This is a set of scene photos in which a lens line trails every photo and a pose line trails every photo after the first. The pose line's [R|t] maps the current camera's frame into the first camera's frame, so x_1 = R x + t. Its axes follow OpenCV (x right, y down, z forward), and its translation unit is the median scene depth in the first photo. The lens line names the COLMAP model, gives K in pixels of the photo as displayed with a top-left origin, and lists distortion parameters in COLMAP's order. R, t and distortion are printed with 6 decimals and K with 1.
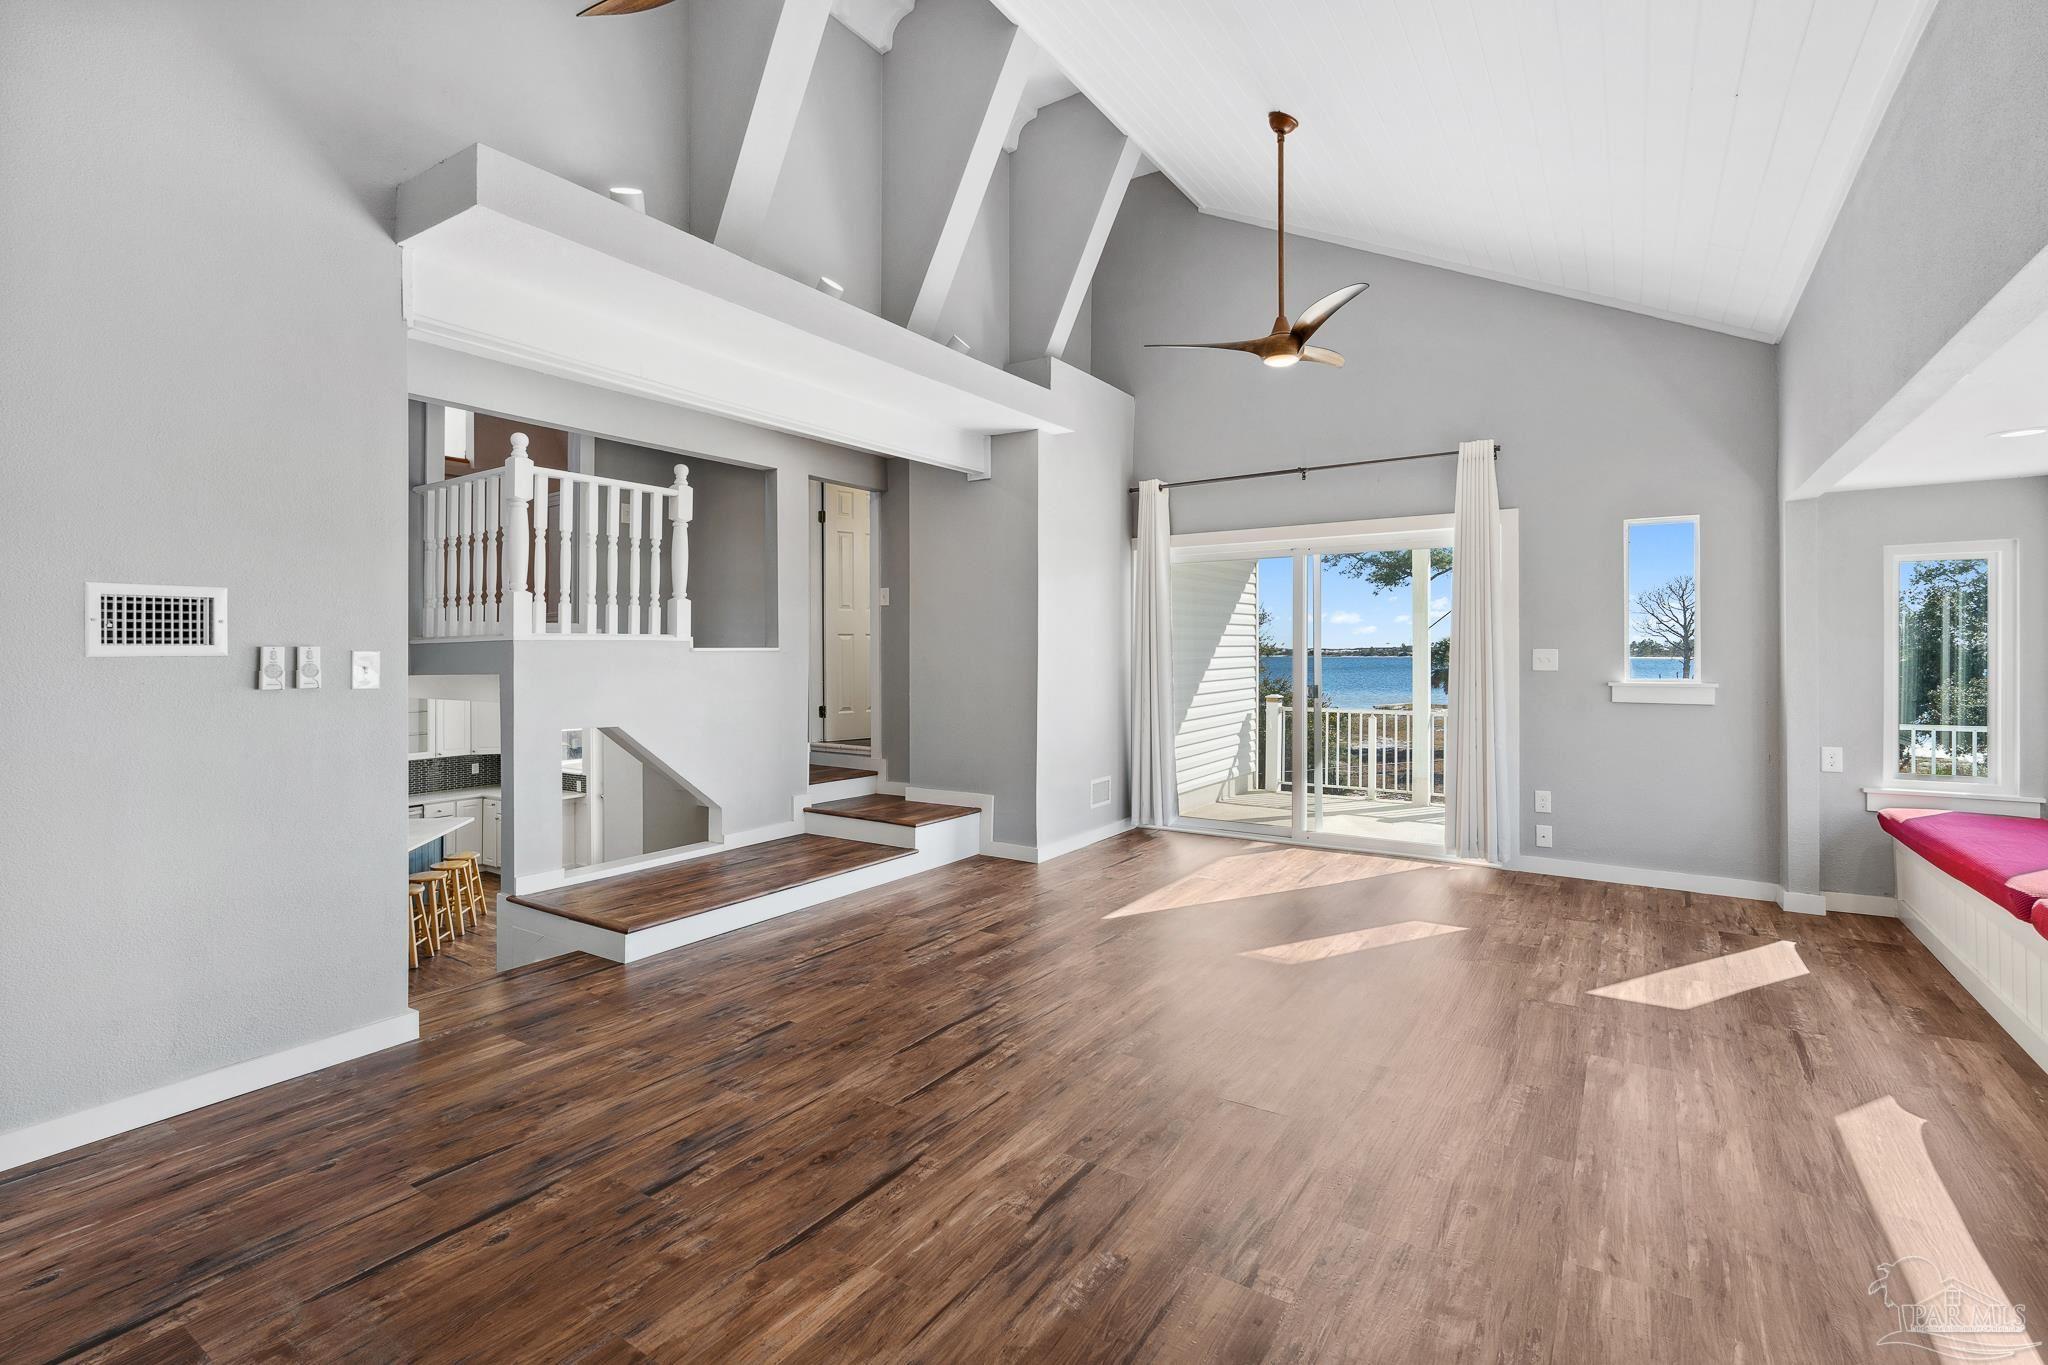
lens RADIAL K [[932.2, 0, 1022.3], [0, 932.2, 649.8], [0, 0, 1]] dist [-0.003352, -0.000099]
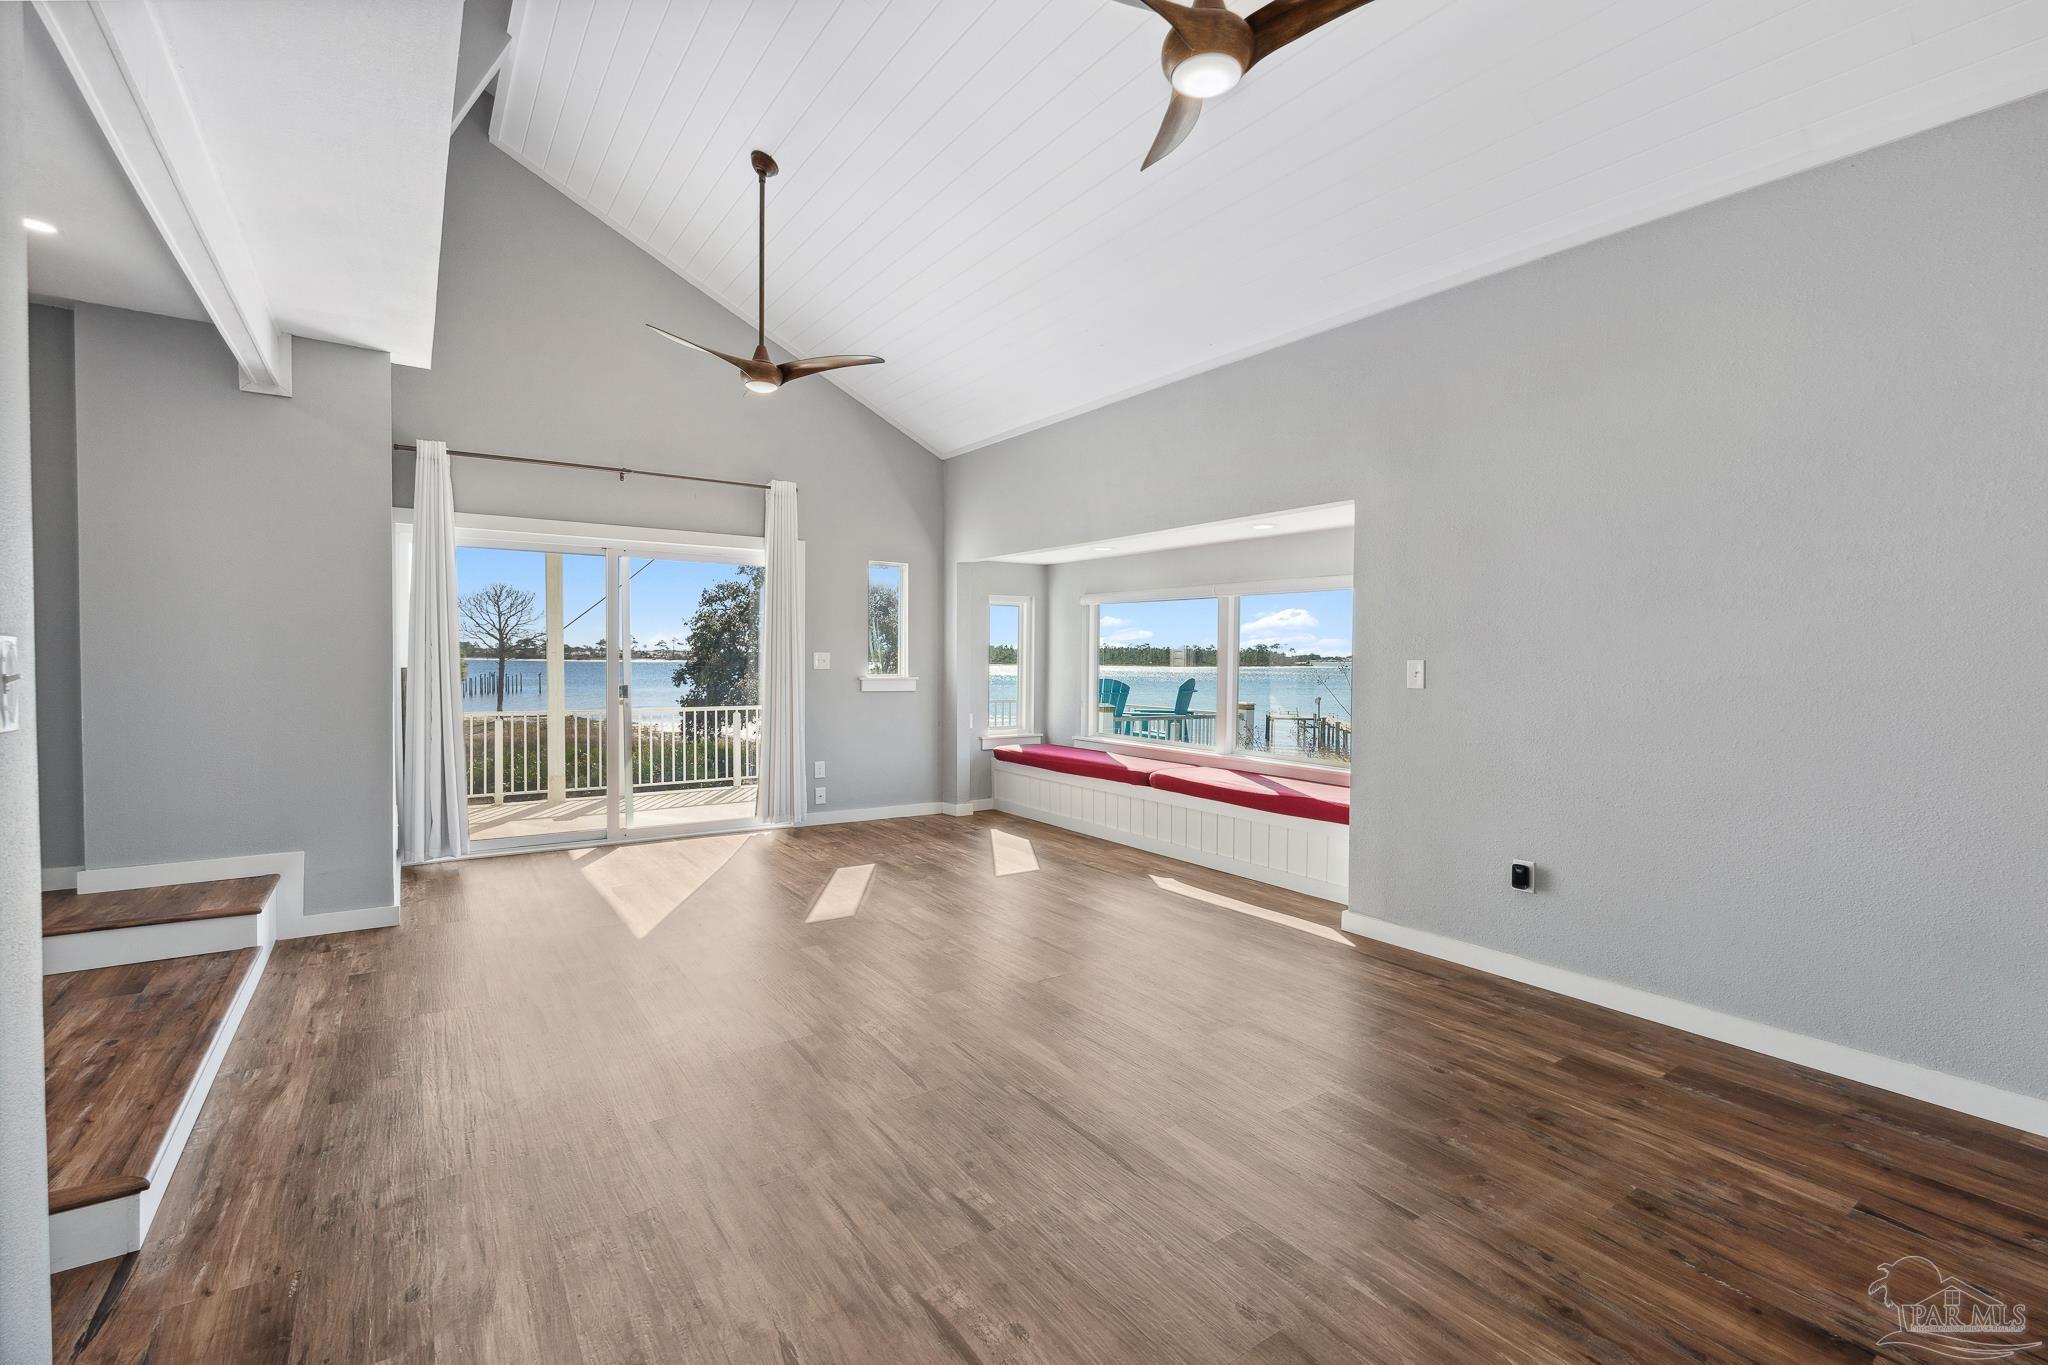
lens RADIAL K [[906.1, 0, 1024.0], [0, 906.1, 682.5], [0, 0, 1]] dist [-0.002079, -0.000067]
pose [[0.368273, -0.020604, 0.929490, -0.513004], [-0.011988, 0.999566, 0.026908, 0.003540], [-0.929641, -0.021052, 0.367866, 0.269590]]
